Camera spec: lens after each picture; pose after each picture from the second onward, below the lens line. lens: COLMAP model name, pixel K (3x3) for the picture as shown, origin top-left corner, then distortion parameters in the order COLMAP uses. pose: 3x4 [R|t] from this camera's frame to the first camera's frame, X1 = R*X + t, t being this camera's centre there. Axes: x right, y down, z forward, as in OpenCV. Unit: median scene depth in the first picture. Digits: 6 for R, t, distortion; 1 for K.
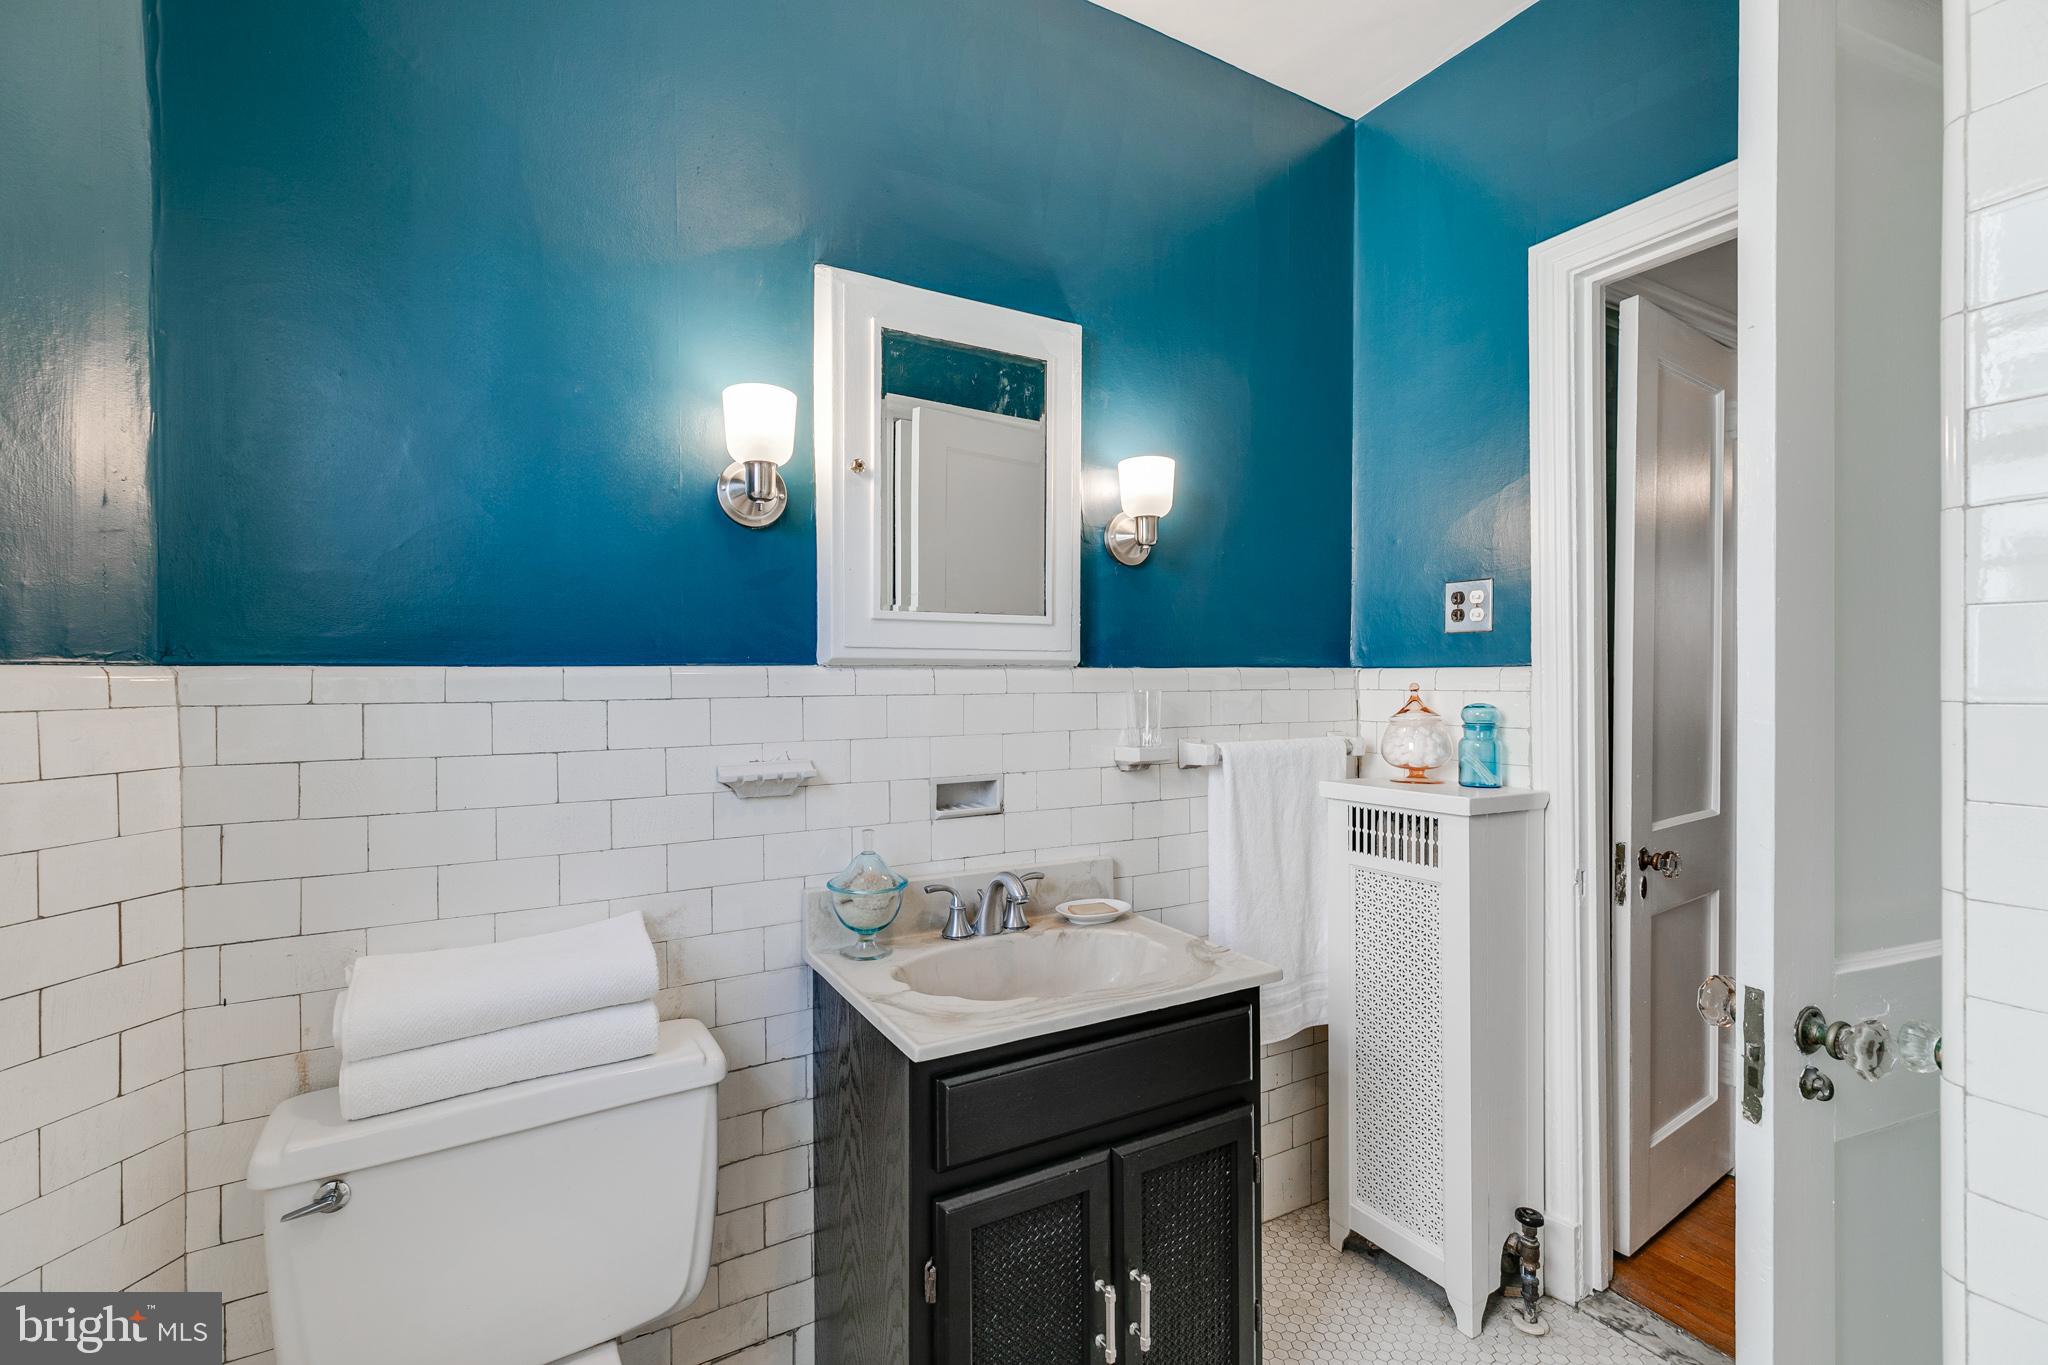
lens RADIAL K [[923.1, 0, 1025.3], [0, 923.1, 672.1], [0, 0, 1]] dist [0.007831, 0.000189]
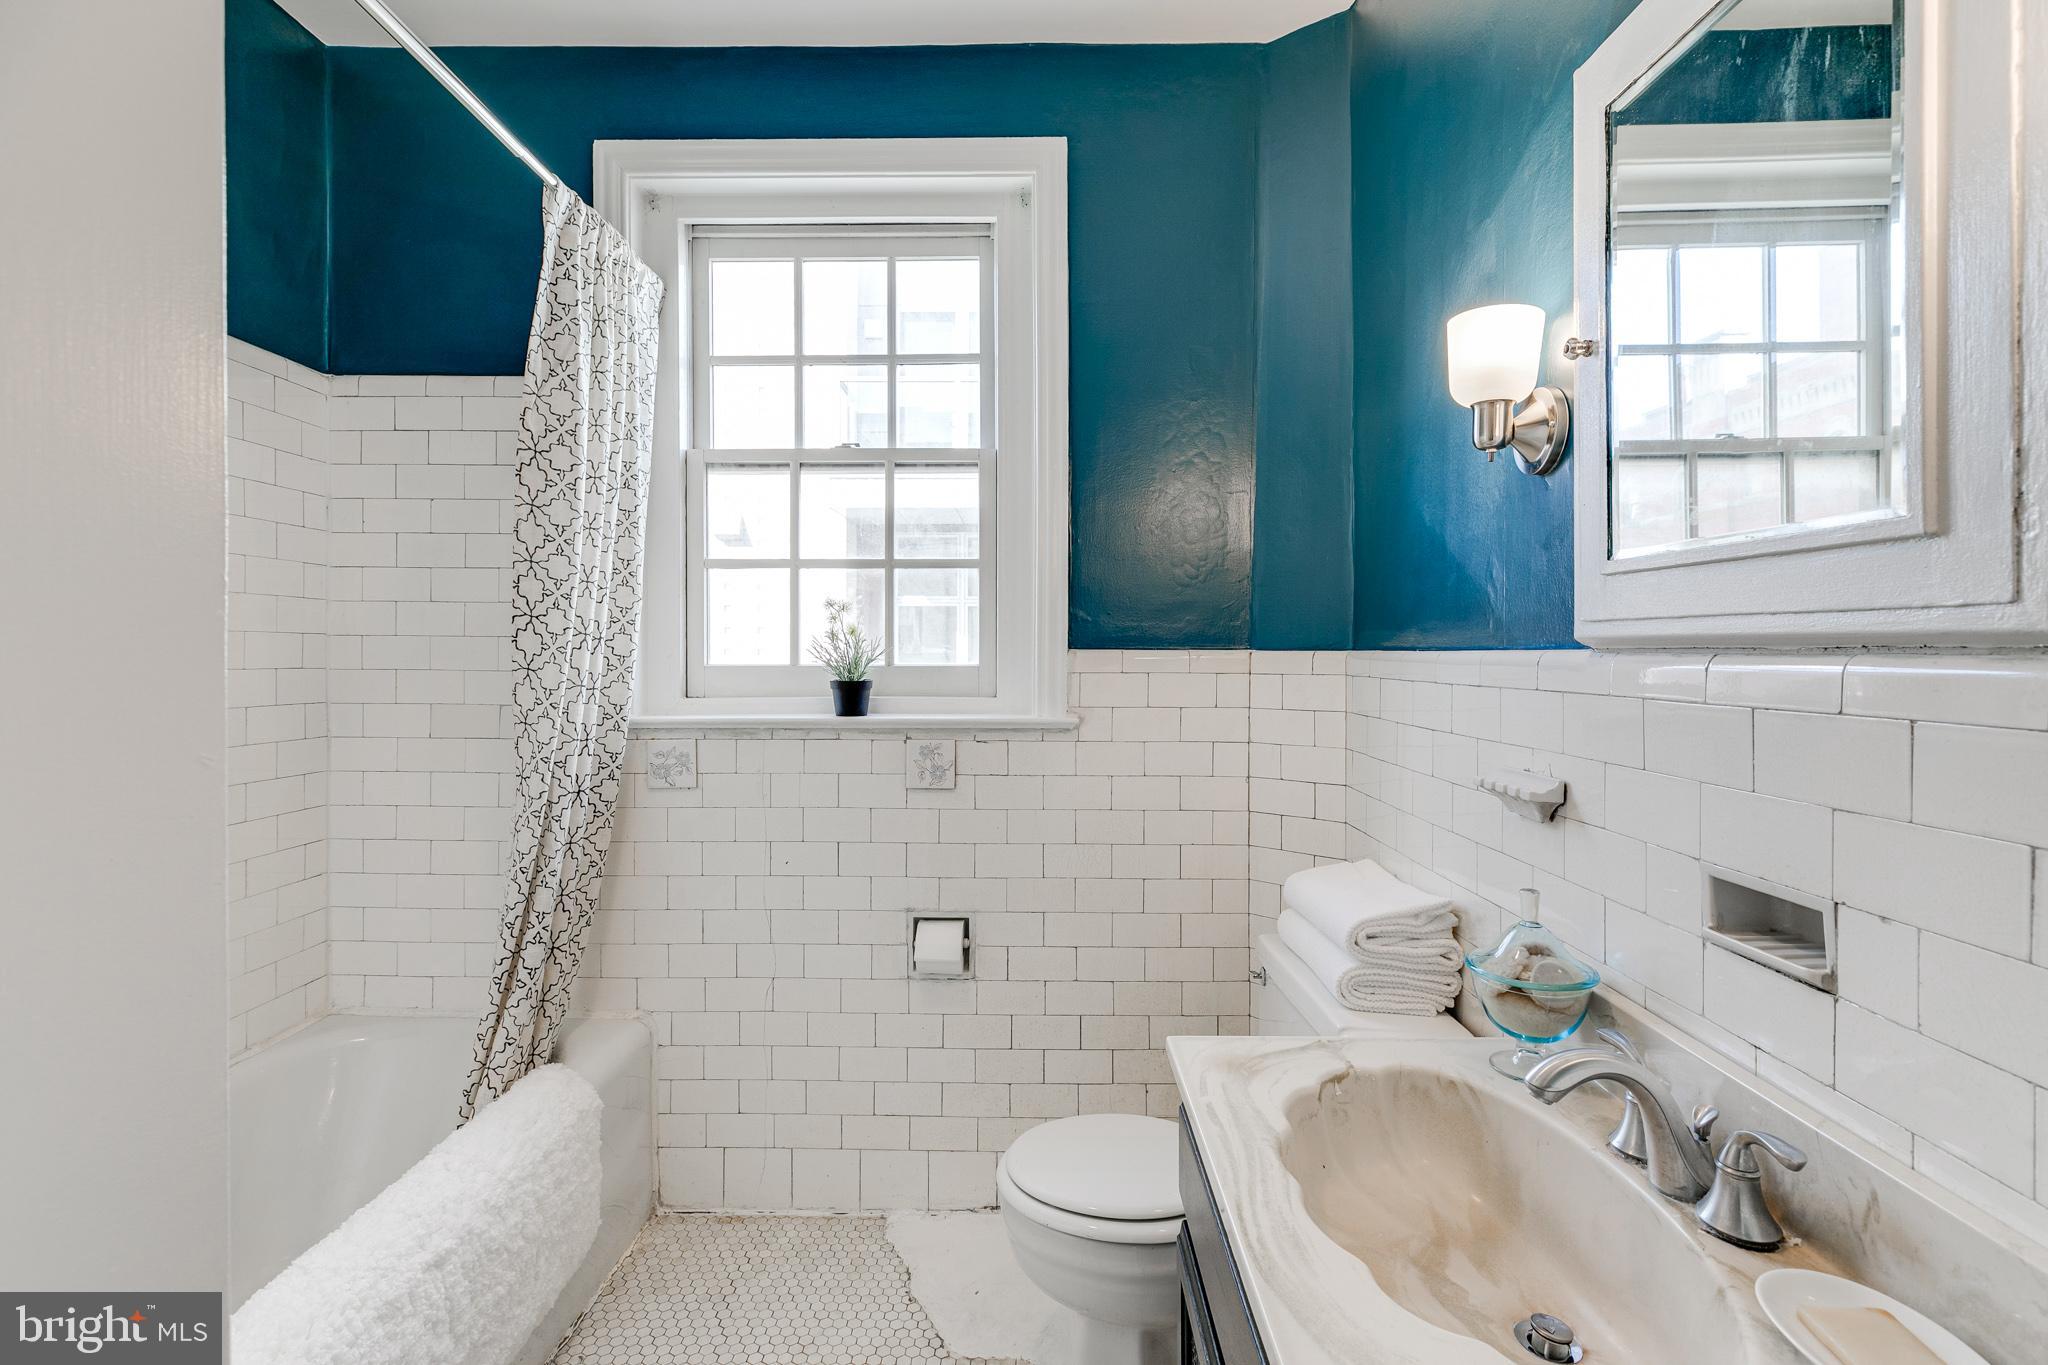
lens RADIAL K [[923.1, 0, 1020.3], [0, 923.1, 661.1], [0, 0, 1]] dist [0.007831, 0.000189]
pose [[-0.509565, 0.012762, -0.860338, 0.585906], [-0.007985, 0.999777, 0.019560, -0.007450], [0.860395, 0.016837, -0.509349, 0.989816]]
